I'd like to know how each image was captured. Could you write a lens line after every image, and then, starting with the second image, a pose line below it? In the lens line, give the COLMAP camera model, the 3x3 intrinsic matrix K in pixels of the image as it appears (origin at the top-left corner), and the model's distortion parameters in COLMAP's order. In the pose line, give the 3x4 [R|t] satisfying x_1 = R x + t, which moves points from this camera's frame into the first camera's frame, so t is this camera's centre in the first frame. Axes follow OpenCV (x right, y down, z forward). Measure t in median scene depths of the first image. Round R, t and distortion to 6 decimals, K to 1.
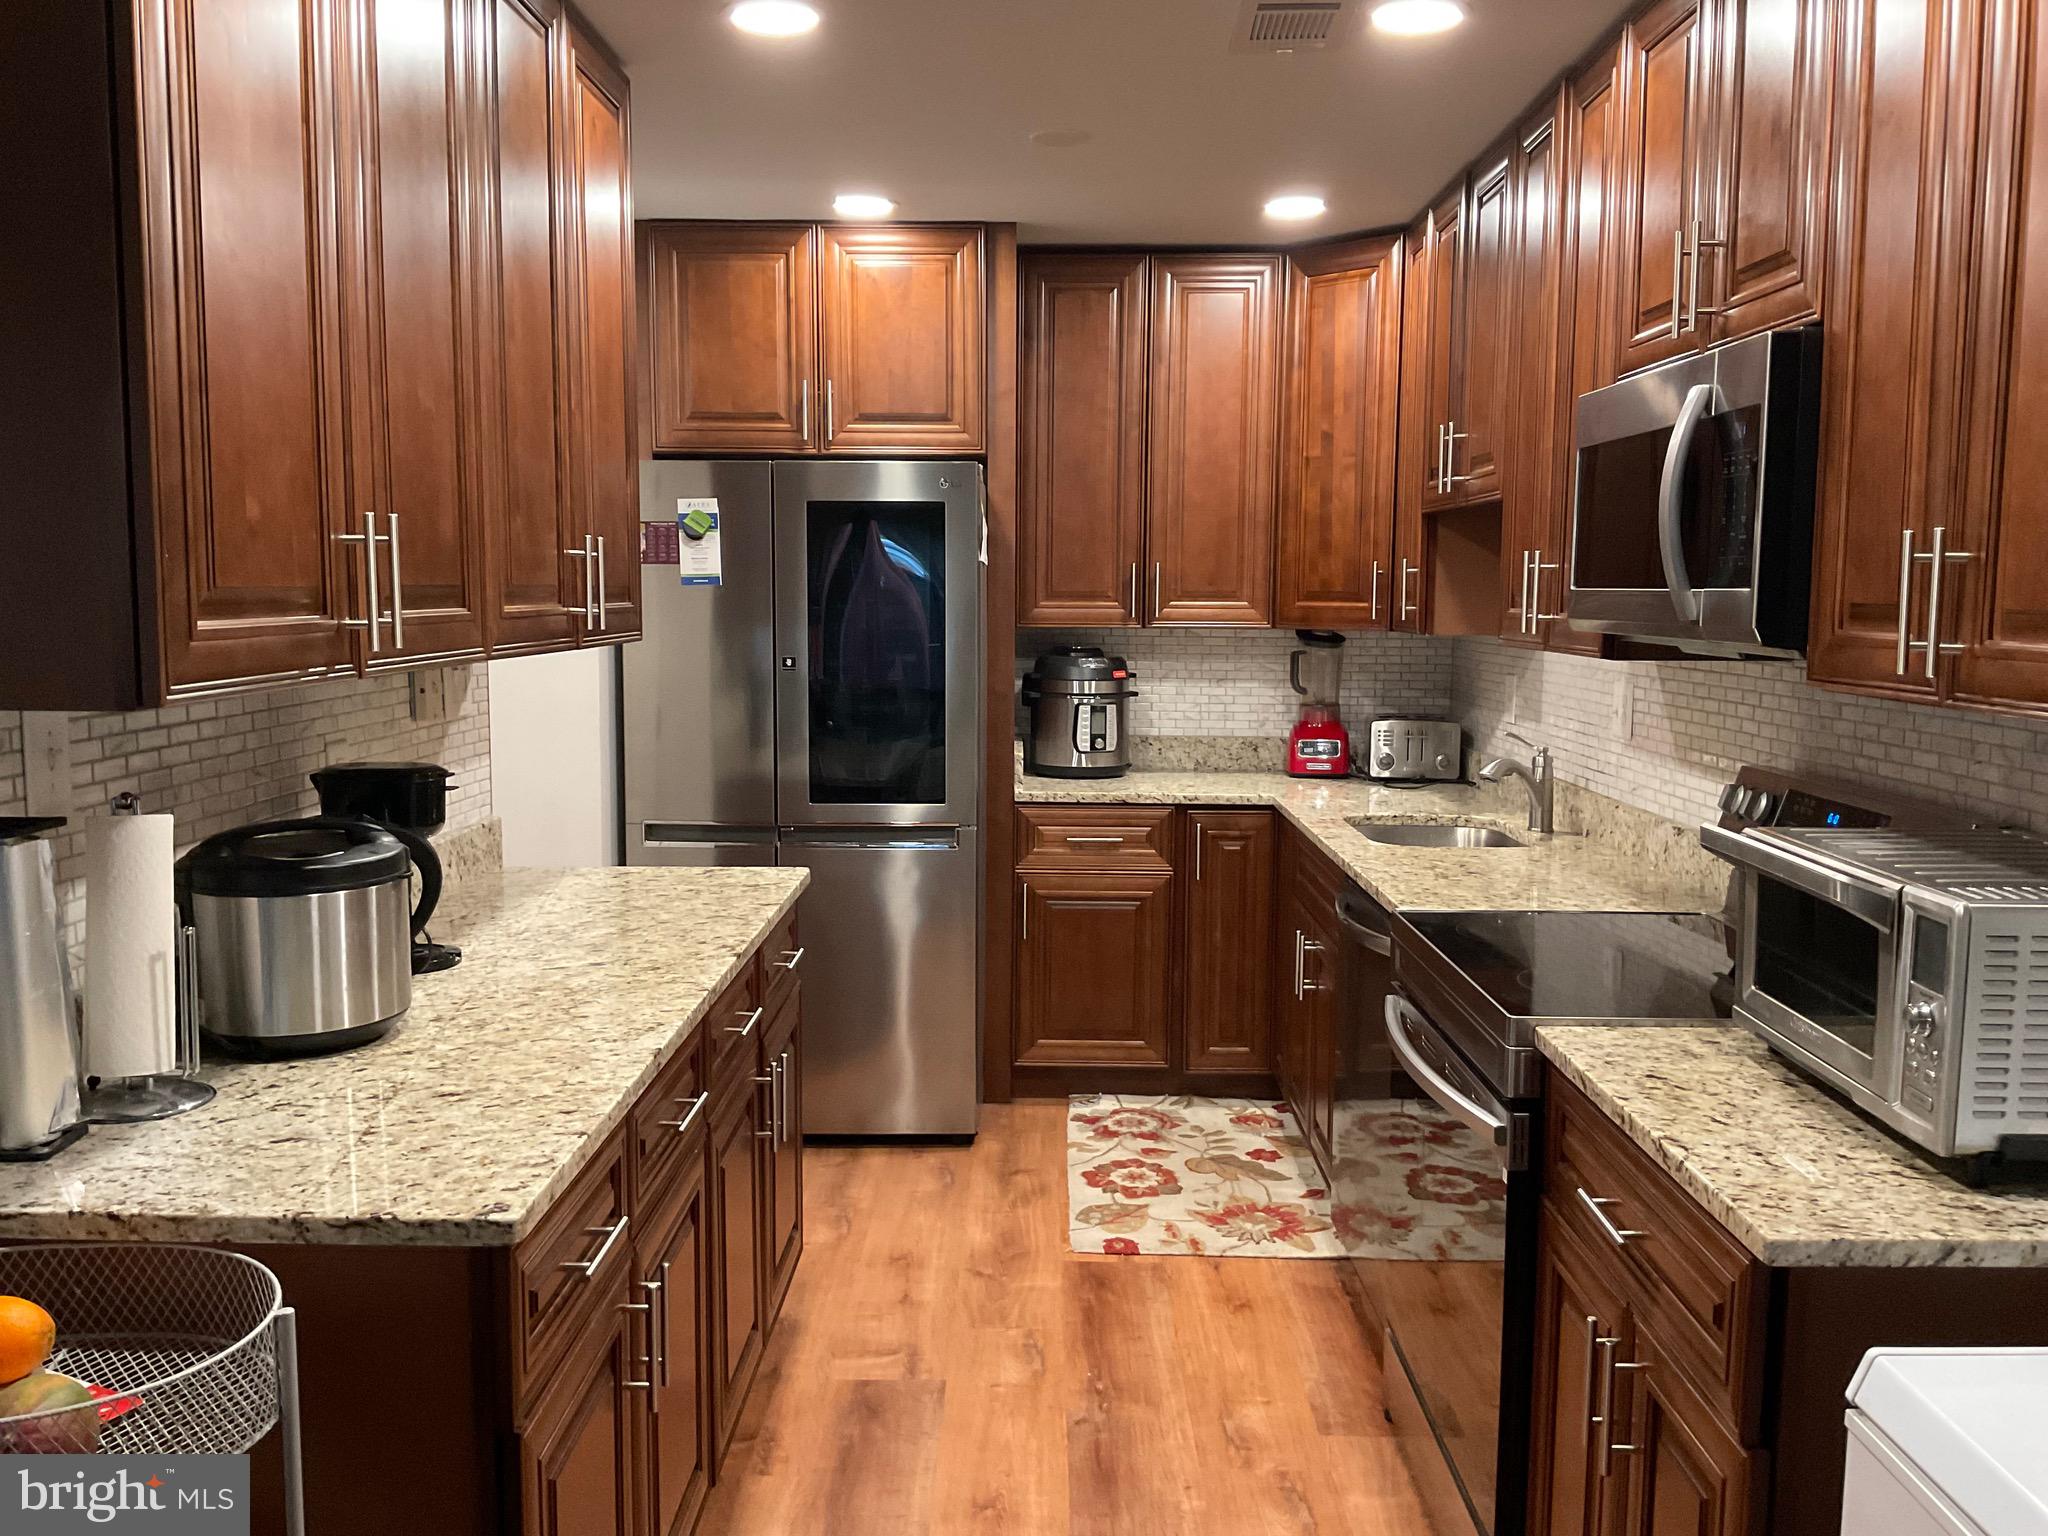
lens RADIAL K [[1711.8, 0, 1012.1], [0, 1711.8, 774.9], [0, 0, 1]] dist [0.110338, -0.225789]
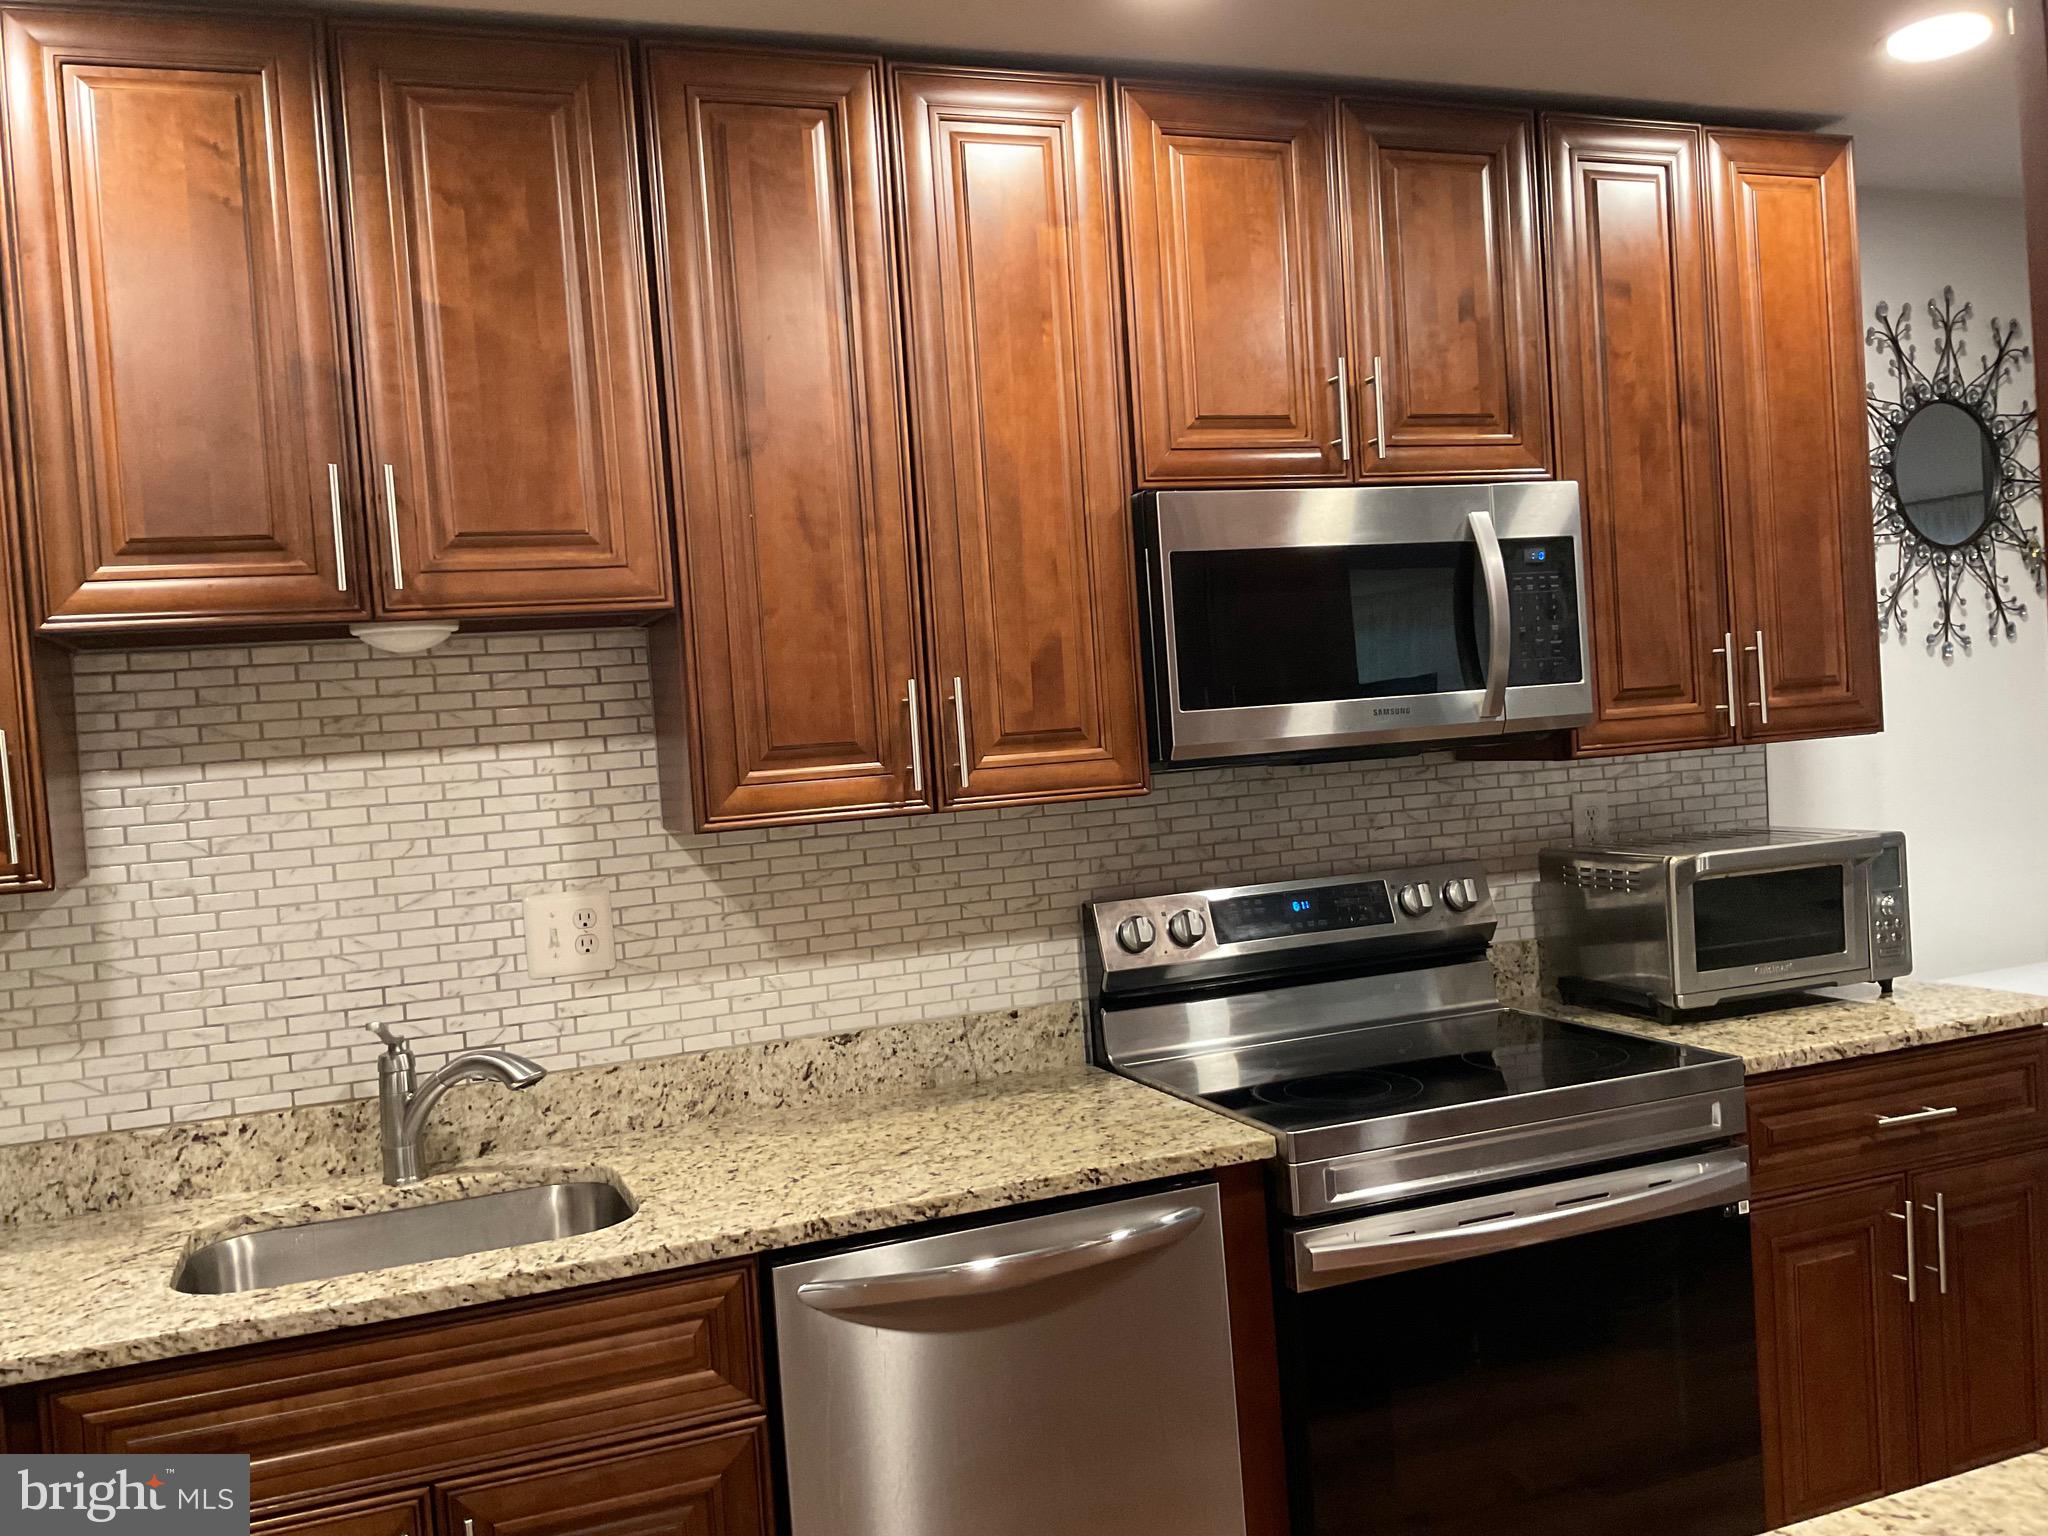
lens RADIAL K [[1711.8, 0, 1029.1], [0, 1711.8, 774.8], [0, 0, 1]] dist [0.110338, -0.225789]
pose [[-0.384246, -0.008617, 0.923190, -0.275560], [0.167470, 0.982717, 0.078877, -0.099166], [-0.907914, 0.184915, -0.376162, 0.883616]]
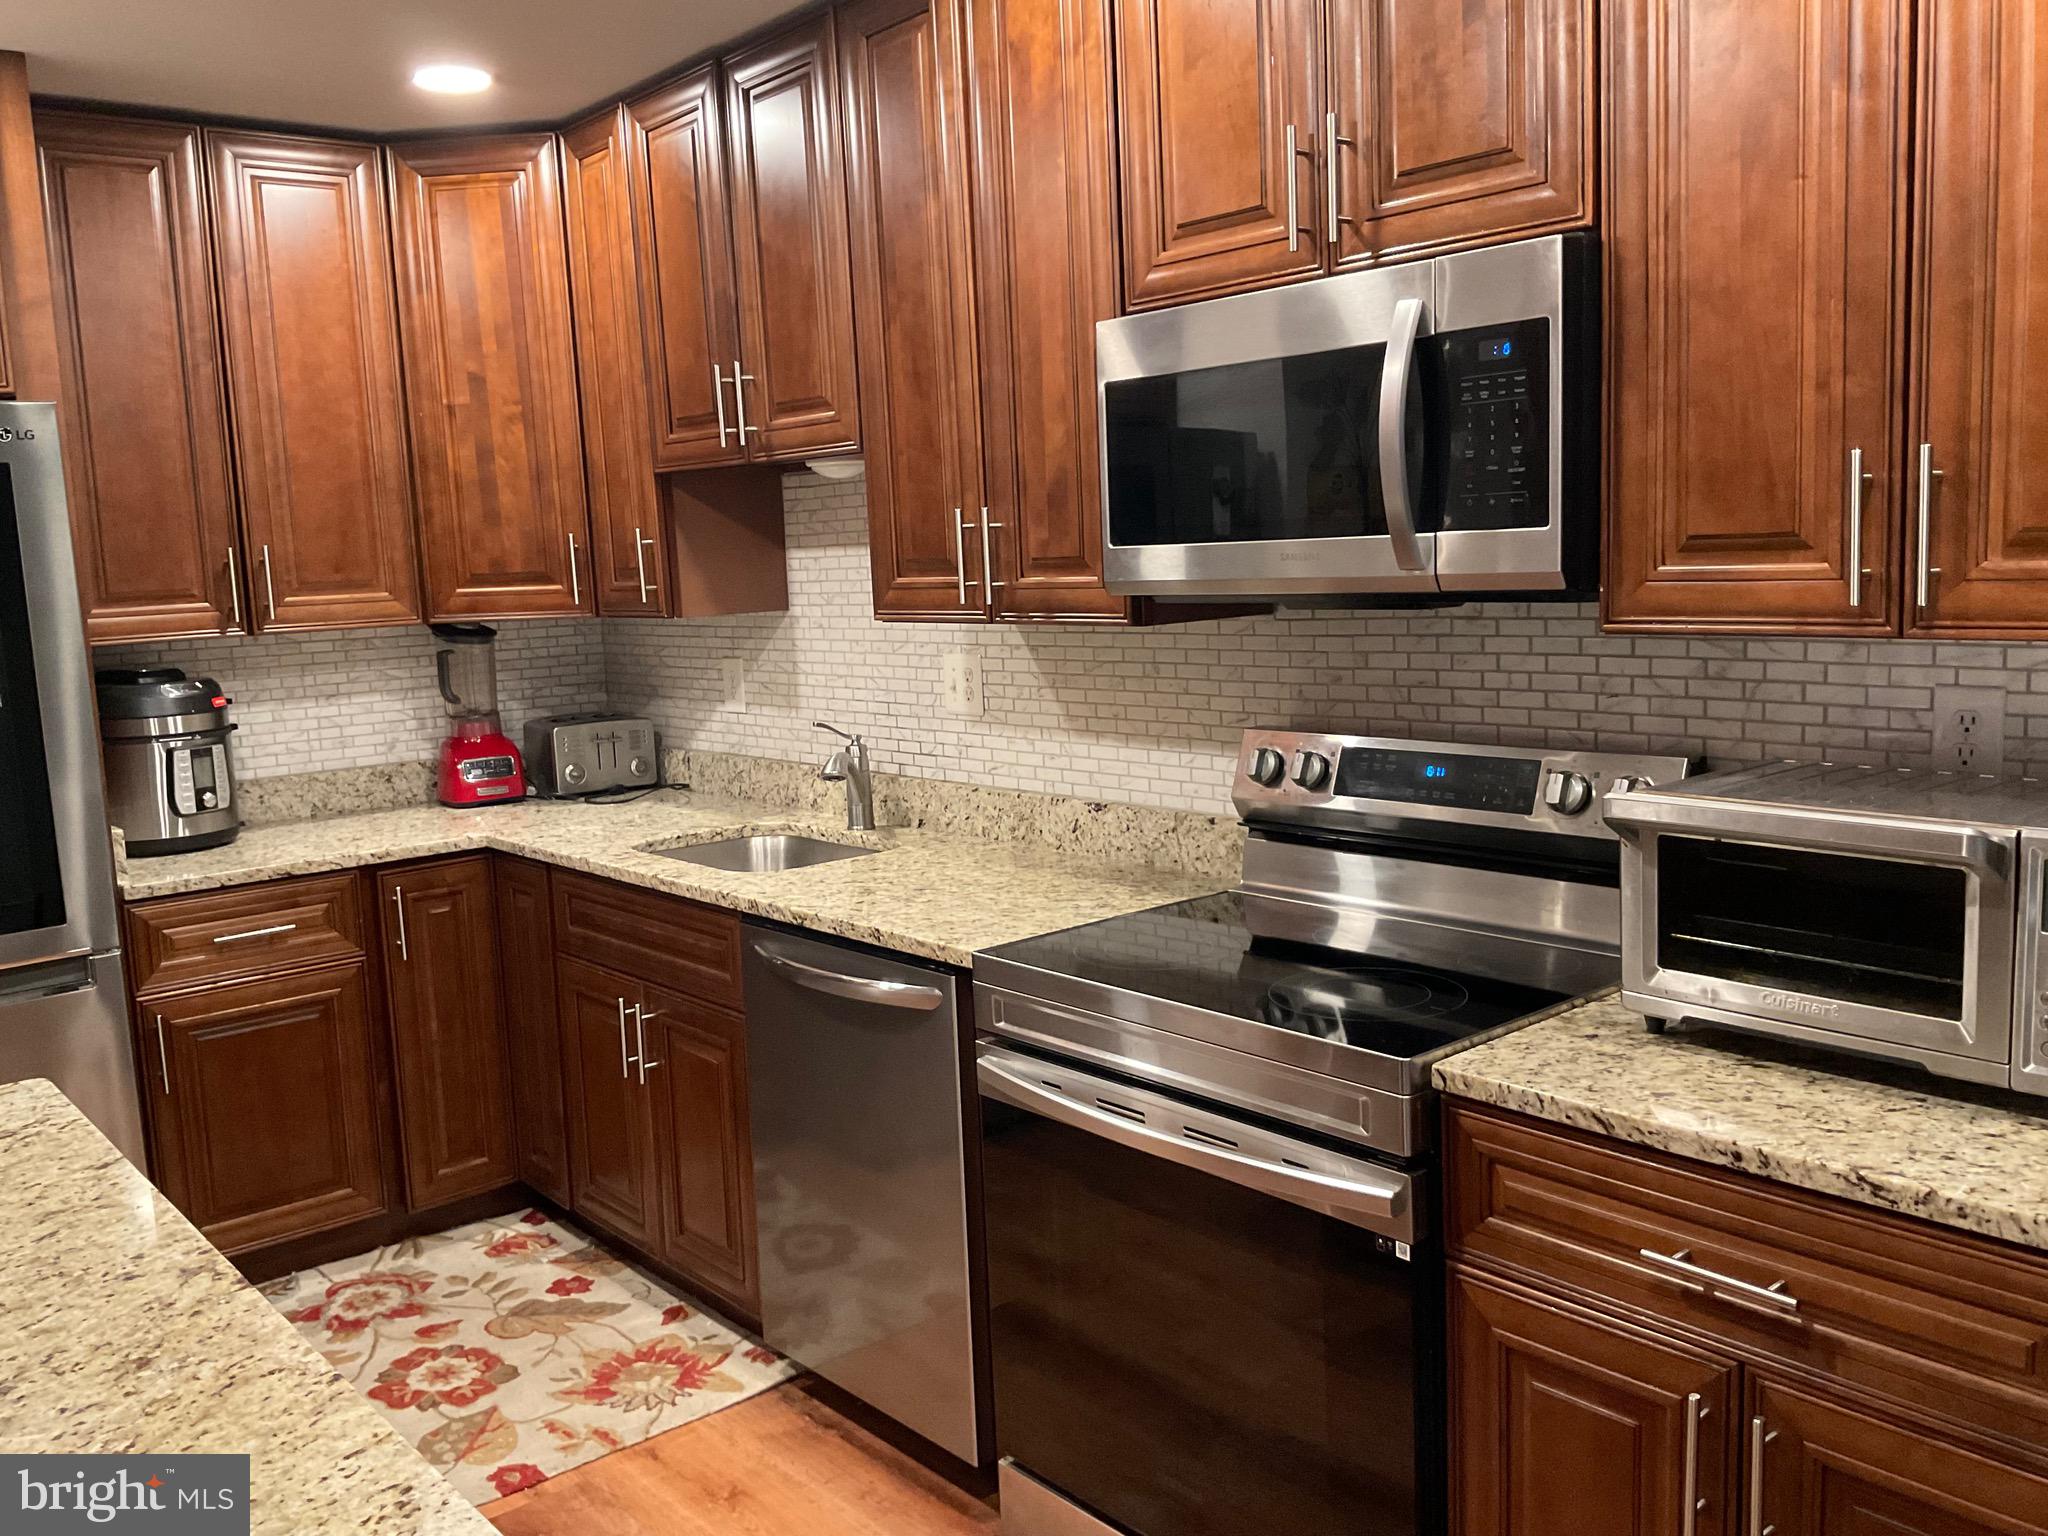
lens RADIAL K [[1711.8, 0, 1013.1], [0, 1711.8, 772.9], [0, 0, 1]] dist [0.110338, -0.225789]
pose [[0.748946, -0.129220, 0.649909, -0.180499], [0.122257, 0.990910, 0.056133, -0.031515], [-0.651254, 0.037415, 0.757936, 0.244836]]
